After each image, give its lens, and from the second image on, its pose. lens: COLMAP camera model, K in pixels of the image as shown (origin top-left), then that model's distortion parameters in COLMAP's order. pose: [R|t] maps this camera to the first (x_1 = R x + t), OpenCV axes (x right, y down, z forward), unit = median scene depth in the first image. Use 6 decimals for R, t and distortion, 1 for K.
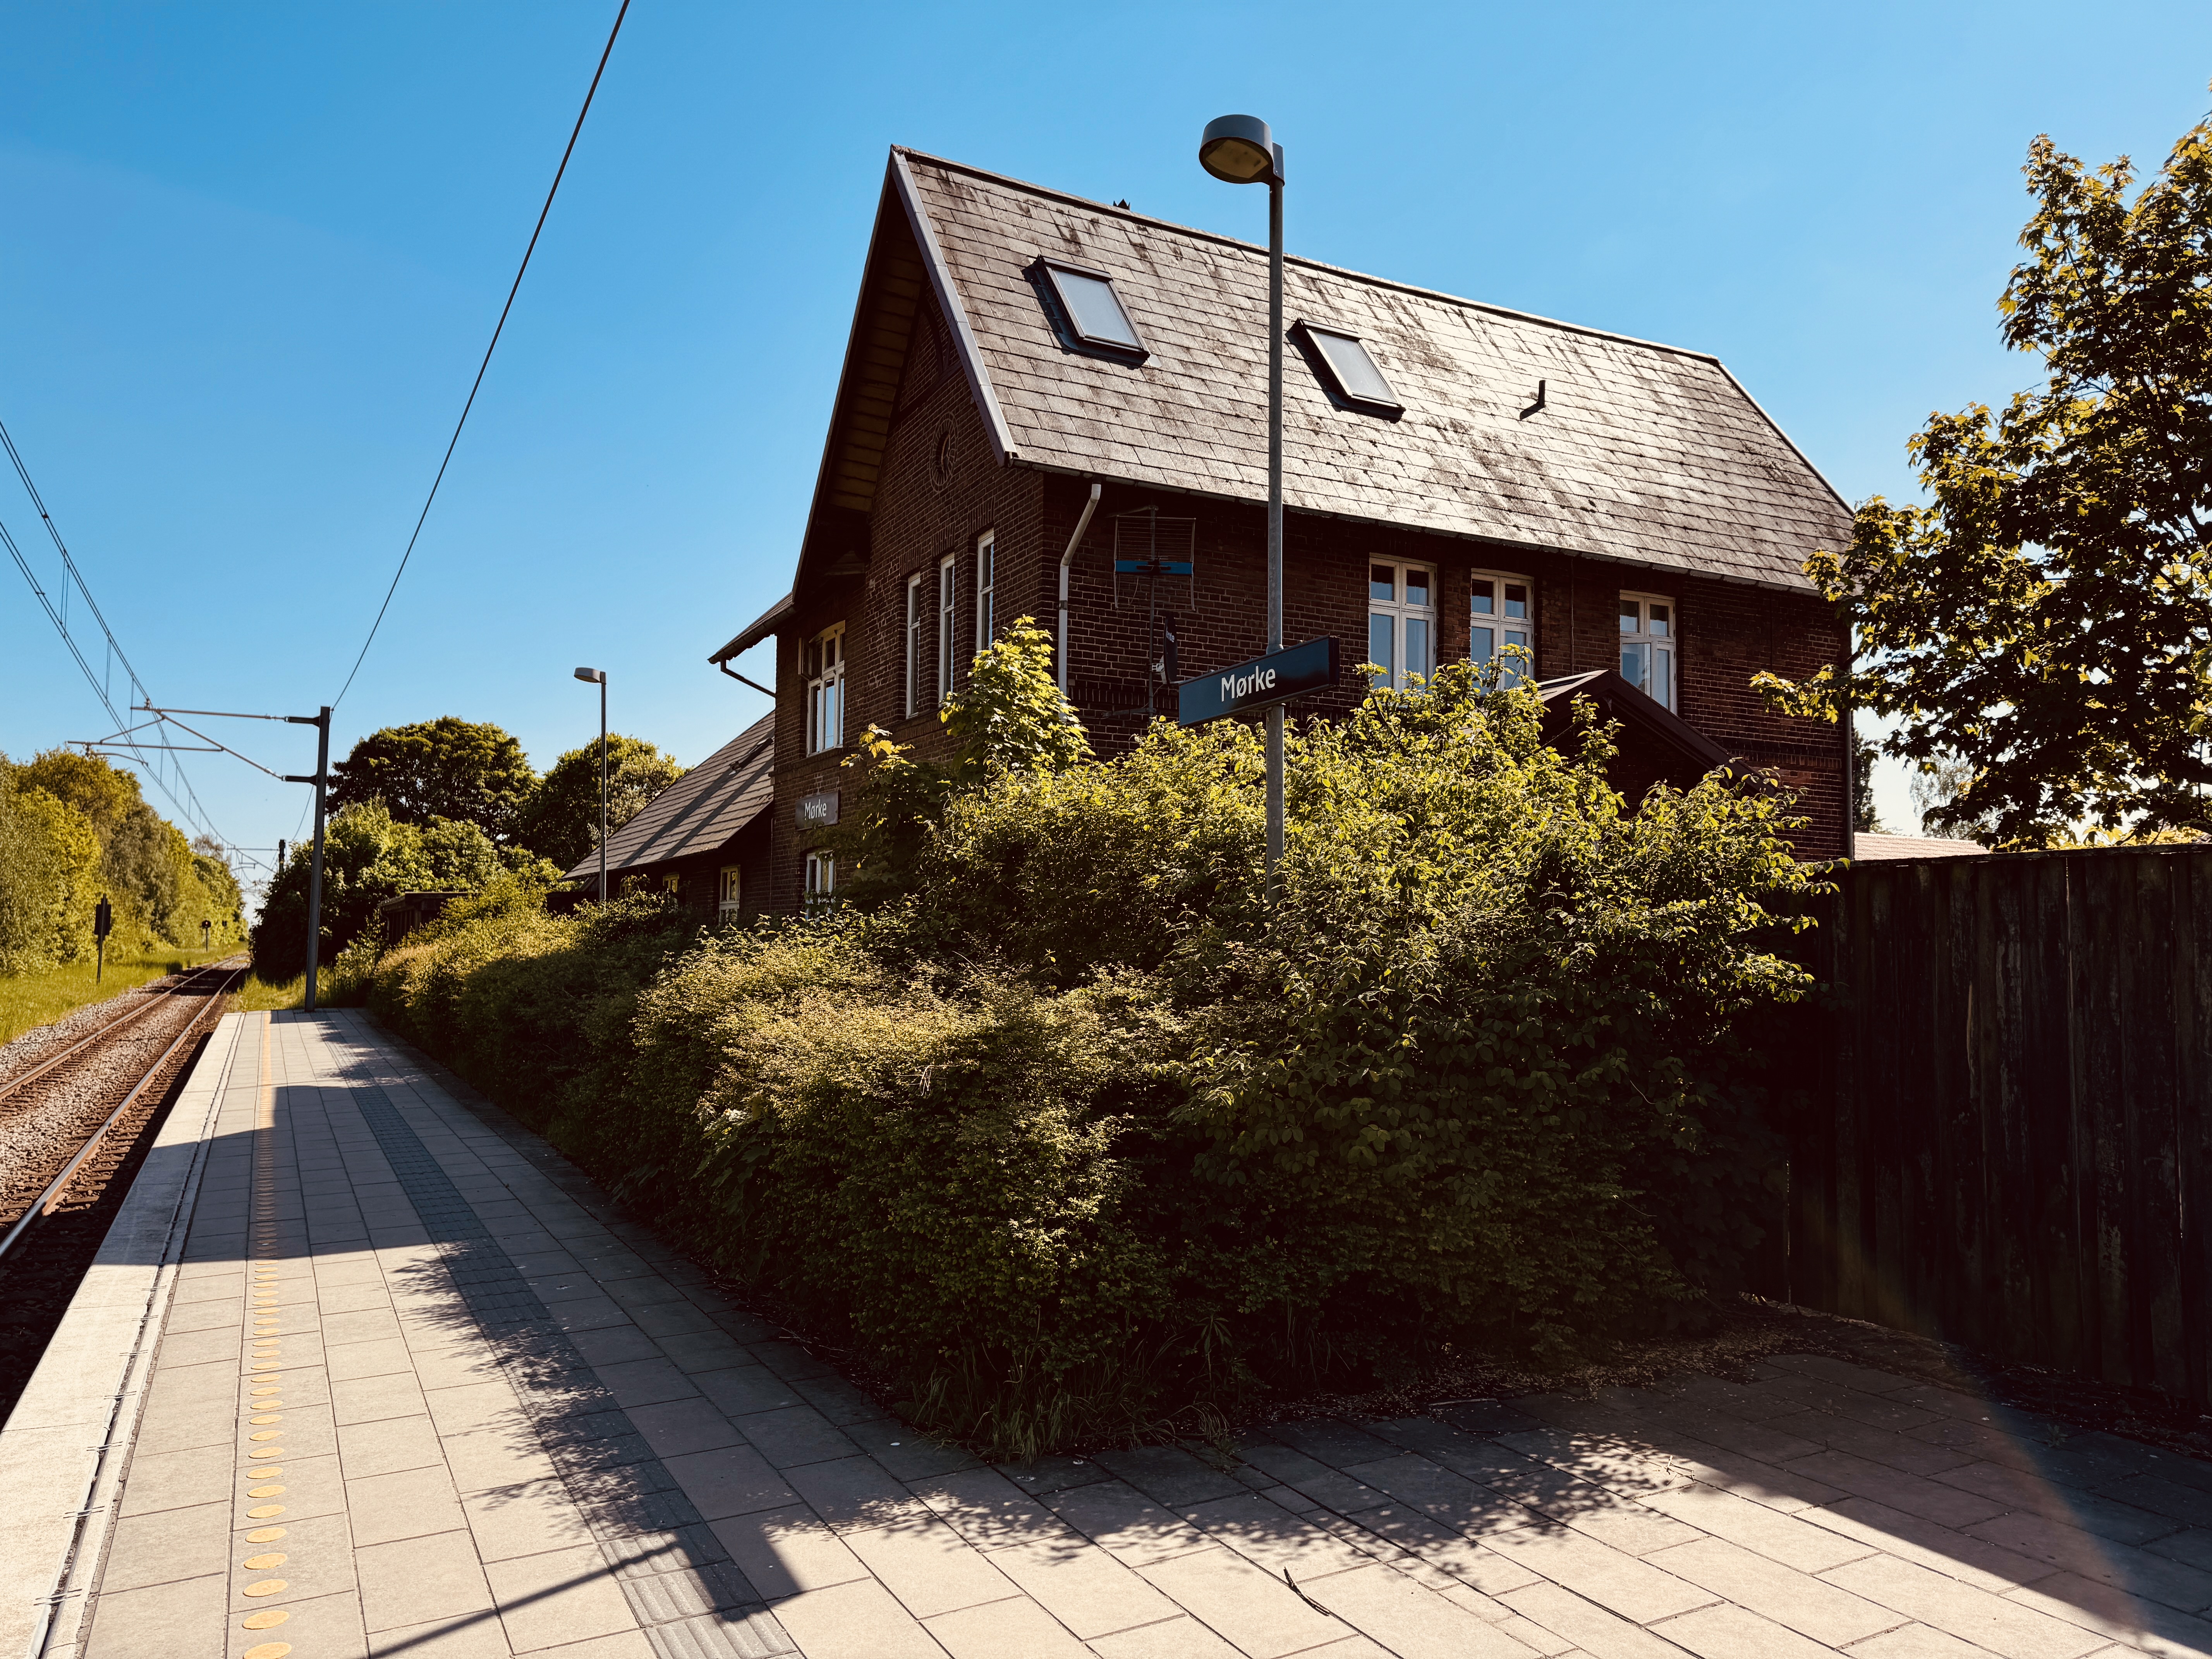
lens RADIAL K [[1545.4, 0, 1138.5], [0, 1545.4, 840.8], [0, 0, 1]] dist [0.006016, -0.010165]
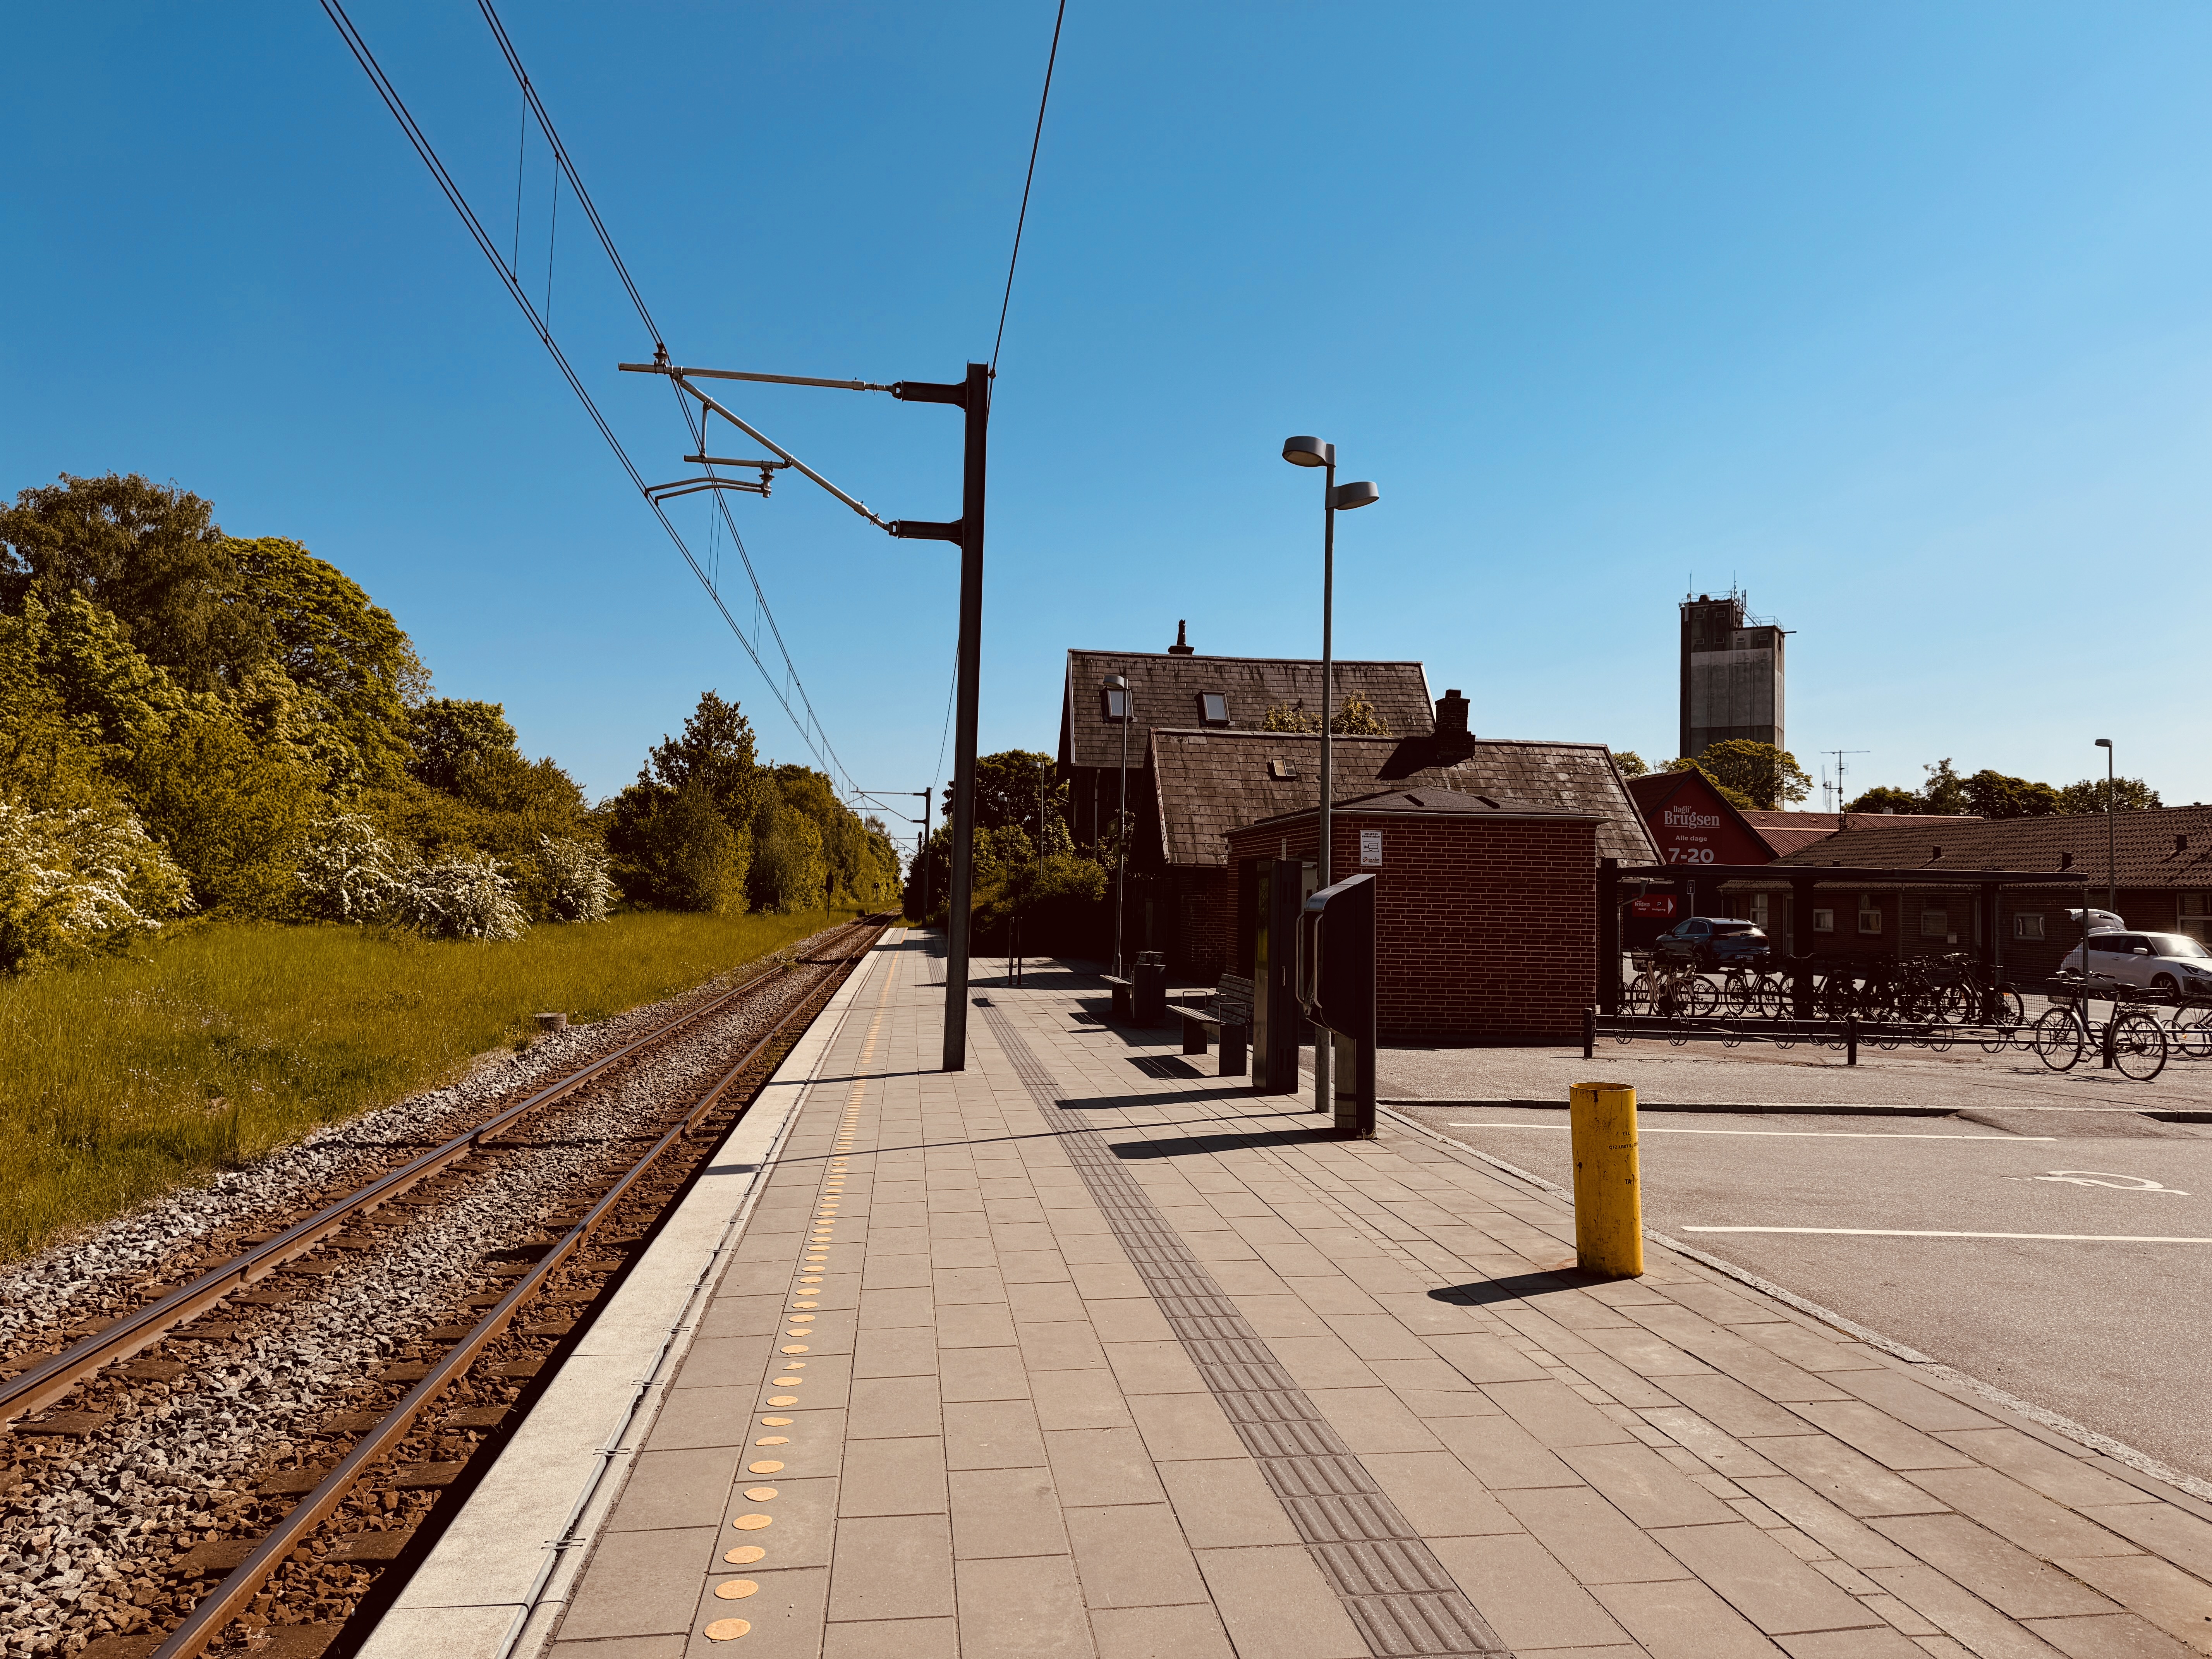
lens RADIAL K [[1546.5, 0, 1194.0], [0, 1546.5, 840.5], [0, 0, 1]] dist [0.065707, -0.104004]
pose [[0.943478, -0.001593, -0.331432, 0.578650], [0.008975, 0.999745, 0.020742, -0.057385], [0.331314, -0.022544, 0.943251, -0.984224]]
